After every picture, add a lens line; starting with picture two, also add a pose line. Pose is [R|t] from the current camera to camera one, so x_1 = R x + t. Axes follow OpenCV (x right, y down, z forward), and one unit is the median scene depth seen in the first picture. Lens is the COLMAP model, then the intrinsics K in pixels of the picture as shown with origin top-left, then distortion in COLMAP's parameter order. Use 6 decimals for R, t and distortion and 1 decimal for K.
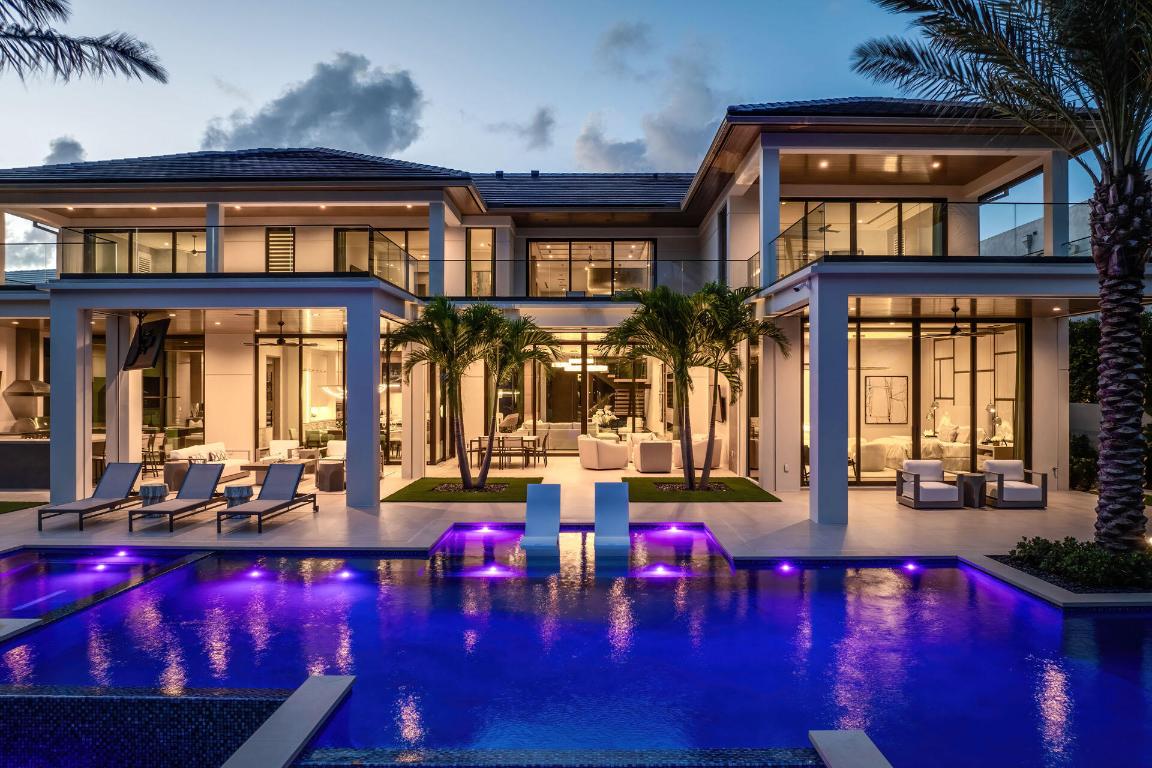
lens RADIAL K [[846.3, 0, 576.0], [0, 846.3, 384.0], [0, 0, 1]] dist [-0.000457, -0.003492]
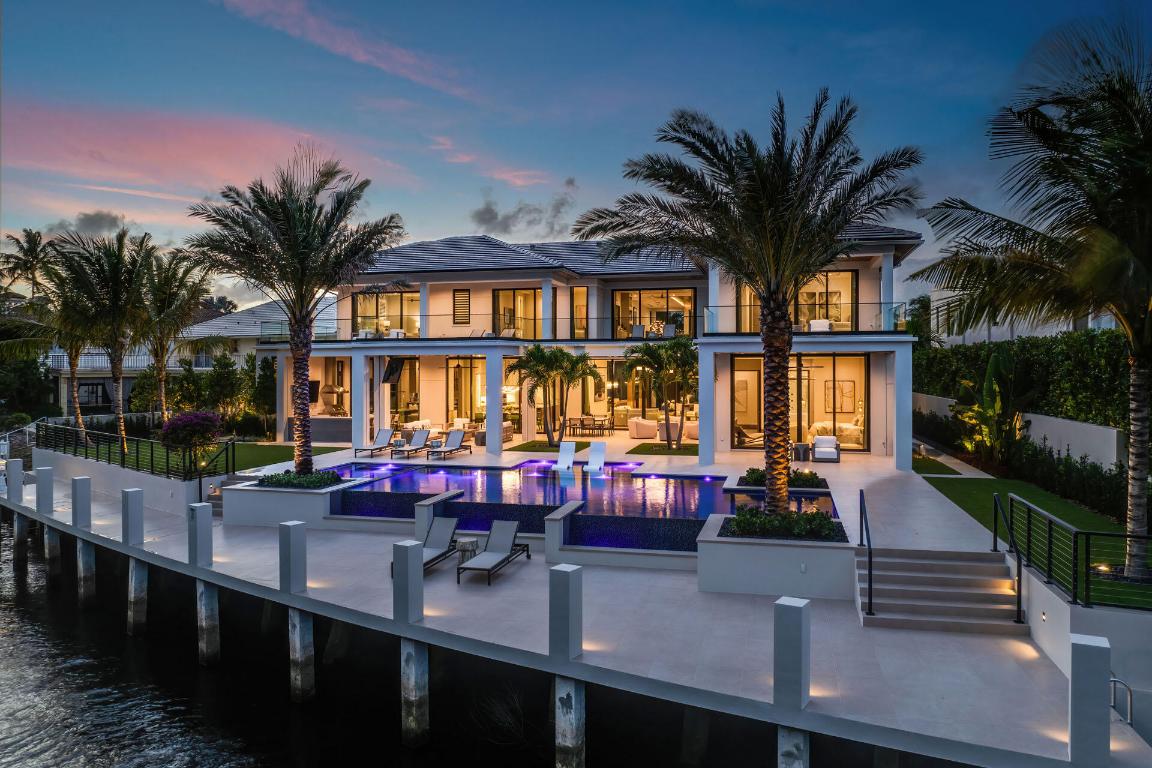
lens RADIAL K [[846.3, 0, 576.0], [0, 846.3, 384.0], [0, 0, 1]] dist [-0.000457, -0.003492]
pose [[0.974891, 0.001967, -0.222674, 0.292333], [0.003898, 0.999657, 0.025896, -0.052554], [0.222649, -0.026114, 0.974549, -0.694879]]
